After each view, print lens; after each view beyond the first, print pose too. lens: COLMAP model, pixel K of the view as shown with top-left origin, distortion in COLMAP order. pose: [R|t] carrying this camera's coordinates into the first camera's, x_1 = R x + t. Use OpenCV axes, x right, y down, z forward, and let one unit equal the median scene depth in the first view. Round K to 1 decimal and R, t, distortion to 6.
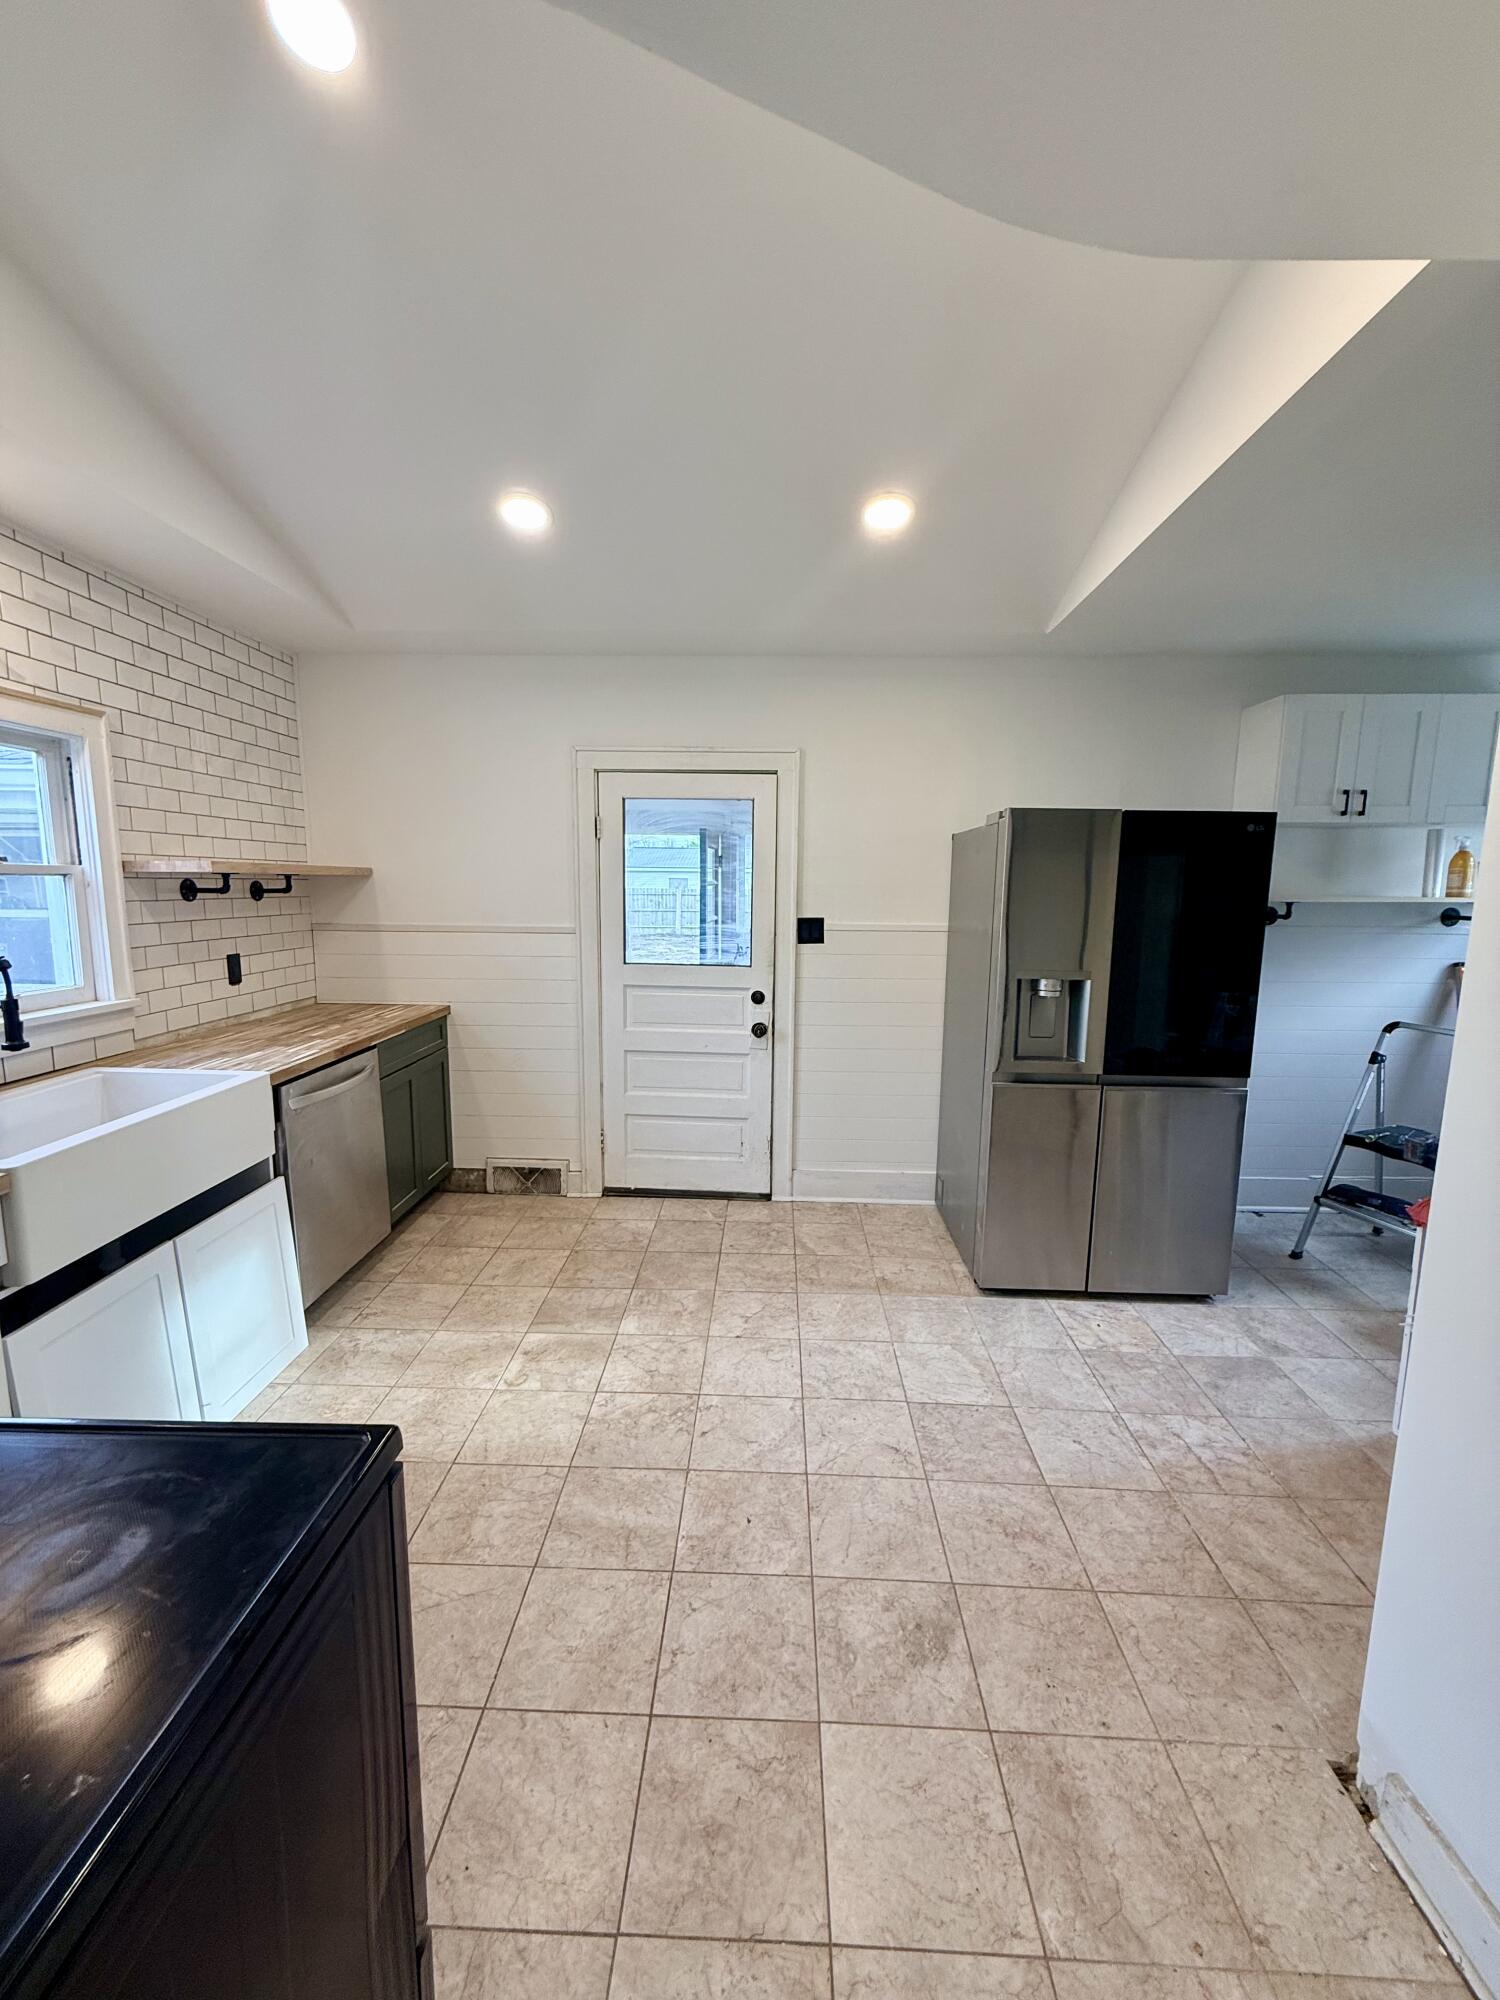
lens RADIAL K [[795.7, 0, 746.5], [0, 795.7, 998.2], [0, 0, 1]] dist [-0.001335, -0.000083]
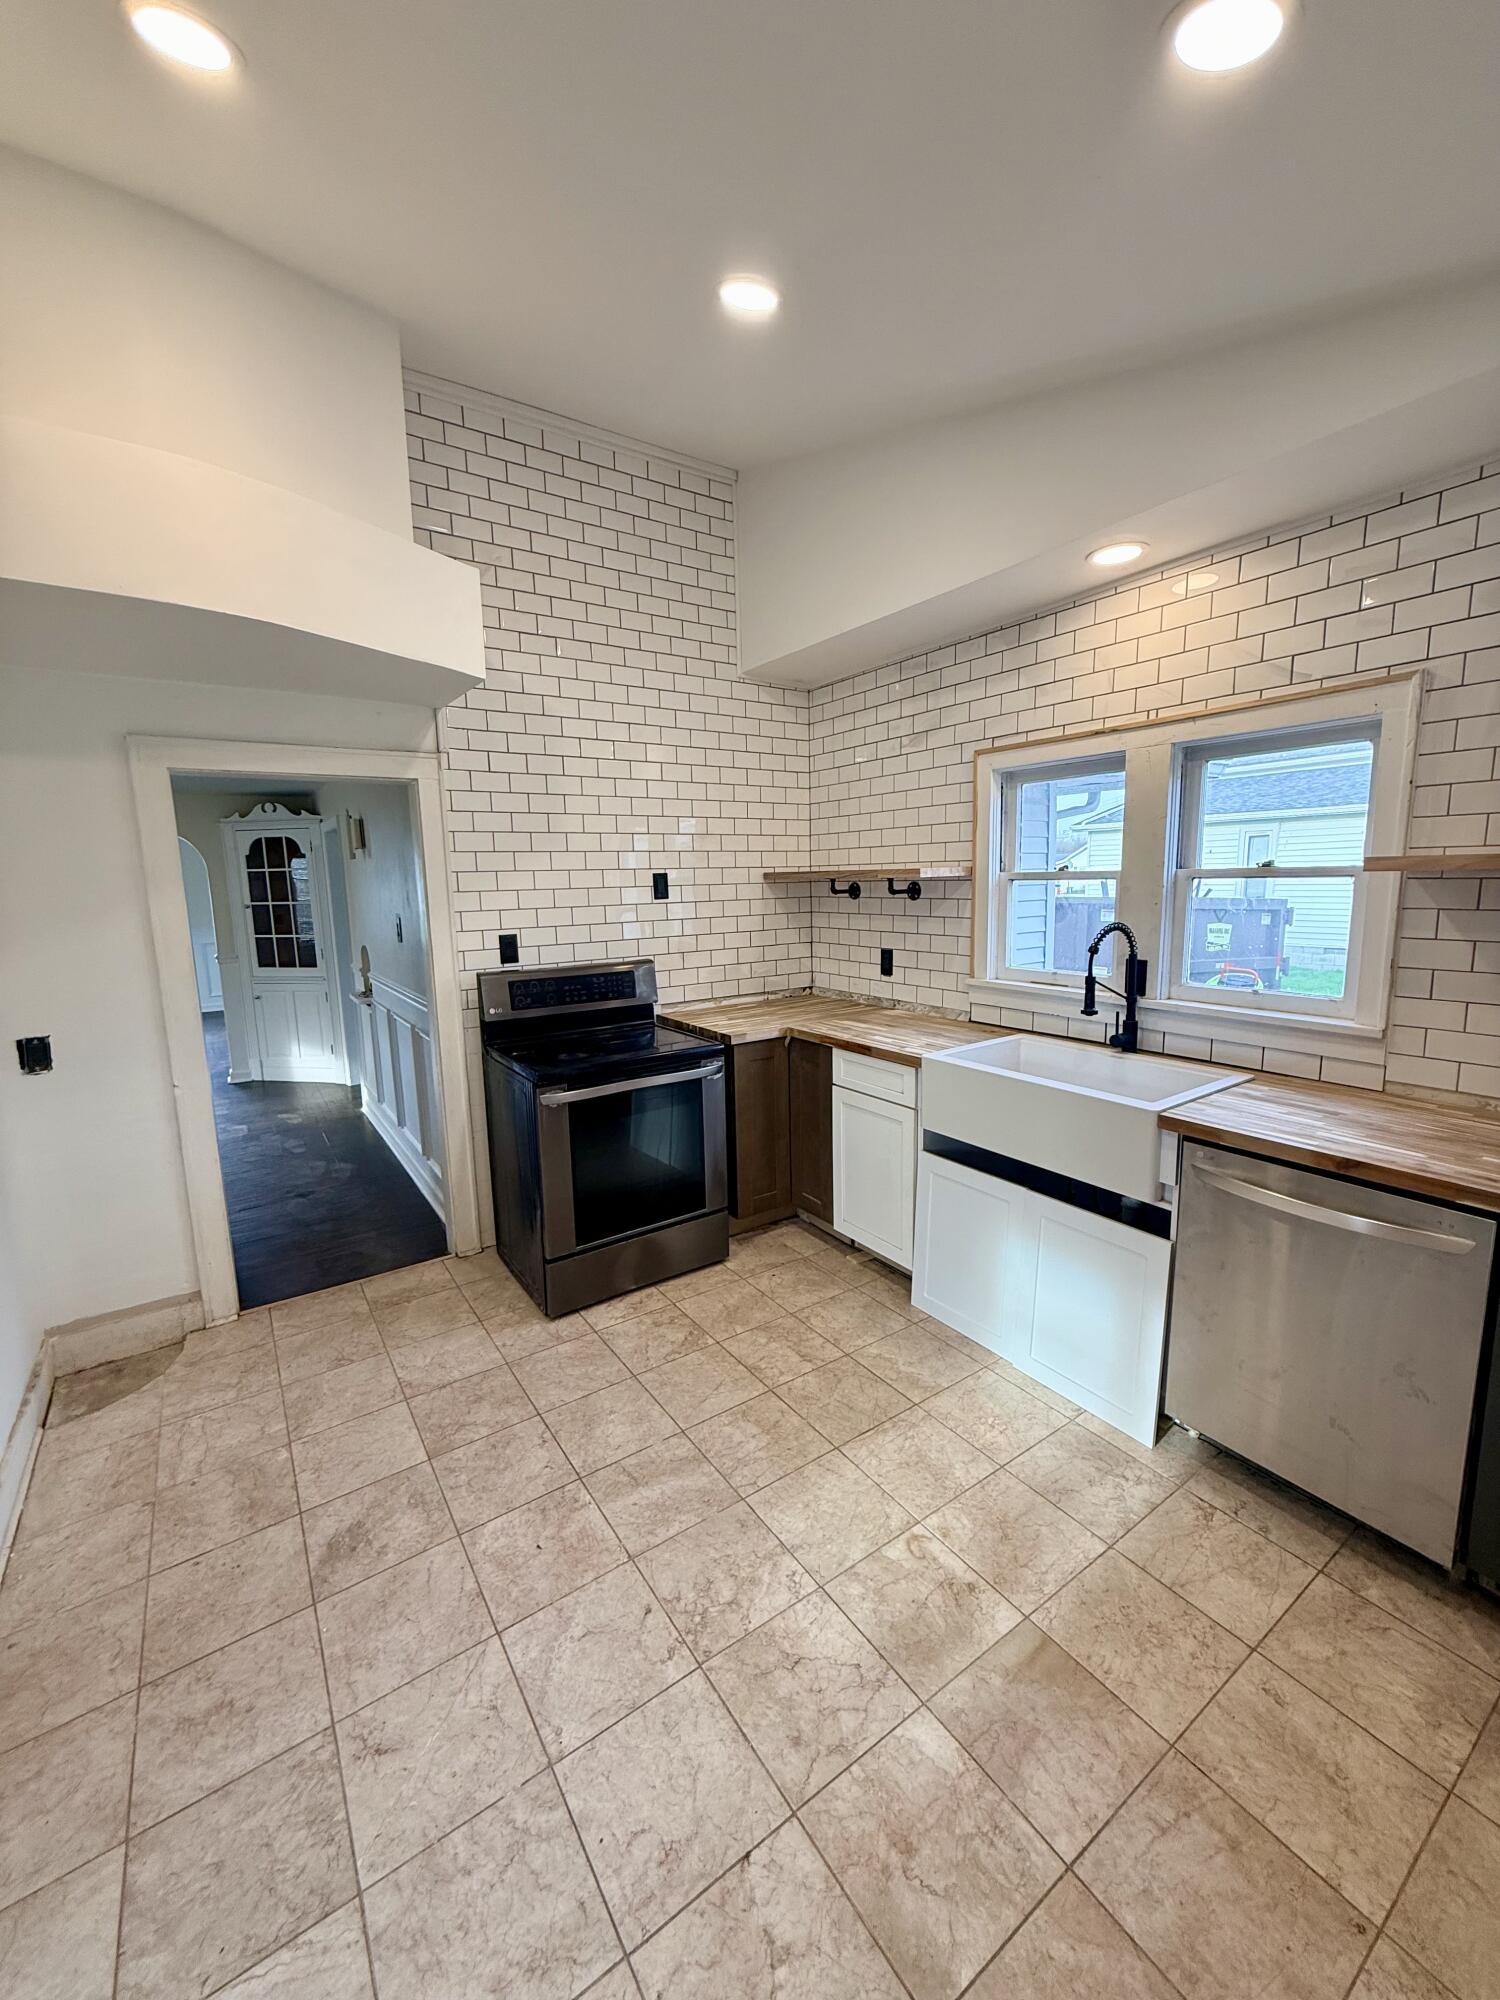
lens RADIAL K [[795.7, 0, 752.1], [0, 795.7, 996.9], [0, 0, 1]] dist [-0.001335, -0.000083]
pose [[-0.803930, 0.097206, -0.586726, 0.261981], [-0.073106, 0.962918, 0.259702, -0.236738], [0.590214, 0.251676, -0.767012, 1.513808]]
